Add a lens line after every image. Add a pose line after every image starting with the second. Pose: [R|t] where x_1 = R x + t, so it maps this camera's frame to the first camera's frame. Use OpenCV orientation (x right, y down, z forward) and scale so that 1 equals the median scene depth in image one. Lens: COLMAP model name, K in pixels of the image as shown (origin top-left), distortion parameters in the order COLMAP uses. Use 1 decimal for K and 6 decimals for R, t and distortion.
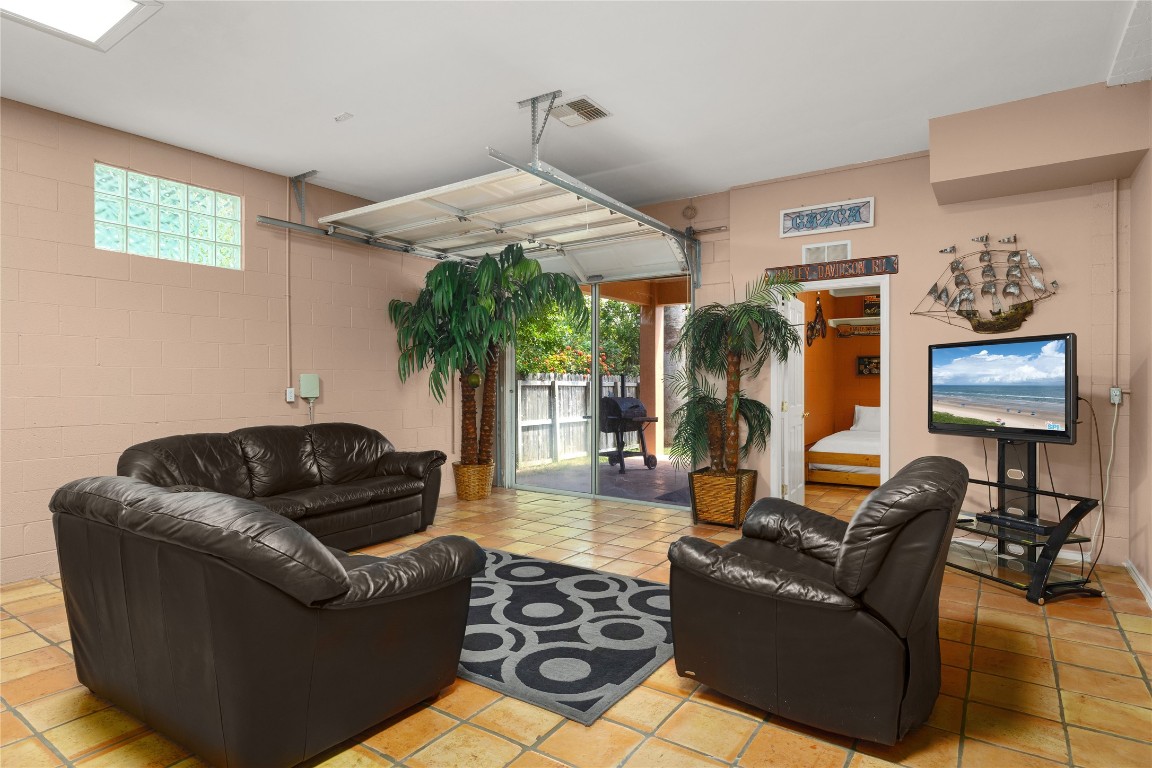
lens RADIAL K [[621.1, 0, 576.0], [0, 621.1, 384.0], [0, 0, 1]] dist [-0.000945, -0.000084]
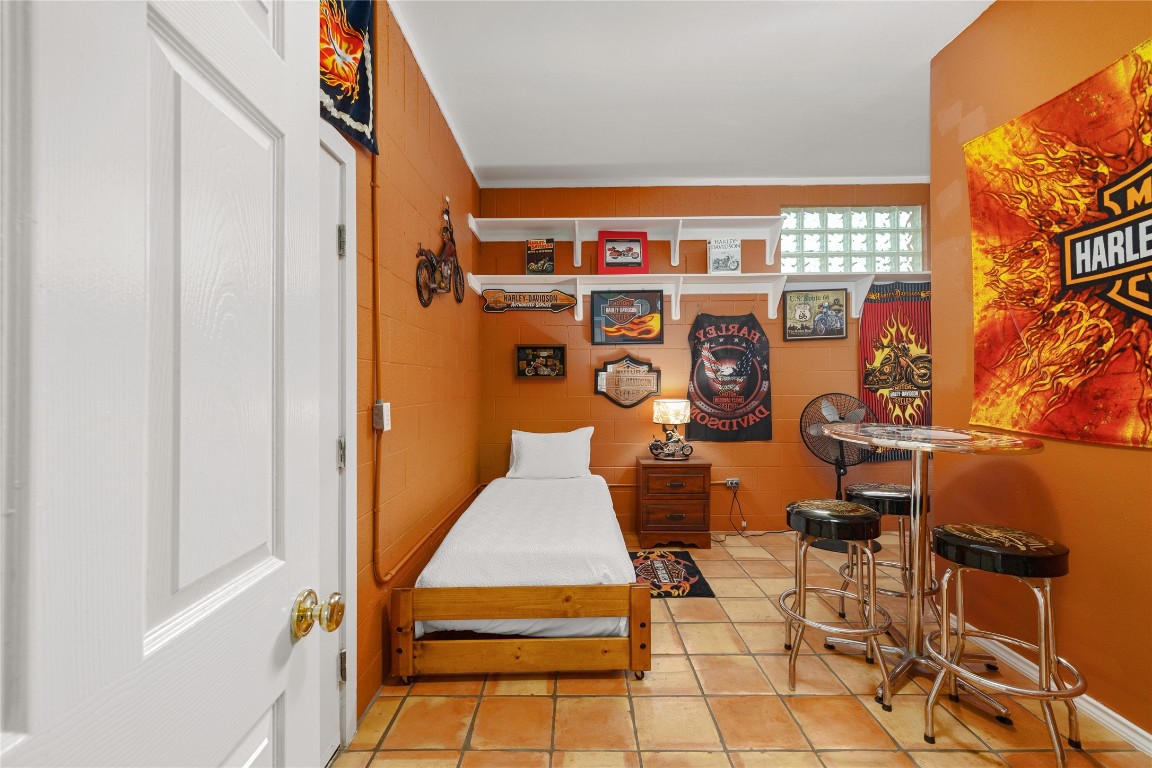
lens RADIAL K [[480.5, 0, 576.0], [0, 480.5, 384.0], [0, 0, 1]] dist [-0.000036, -0.000003]
pose [[0.822440, 0.002653, 0.568846, 0.253569], [0.005025, 0.999916, -0.011928, -0.003174], [-0.568830, 0.012669, 0.822357, 0.621197]]
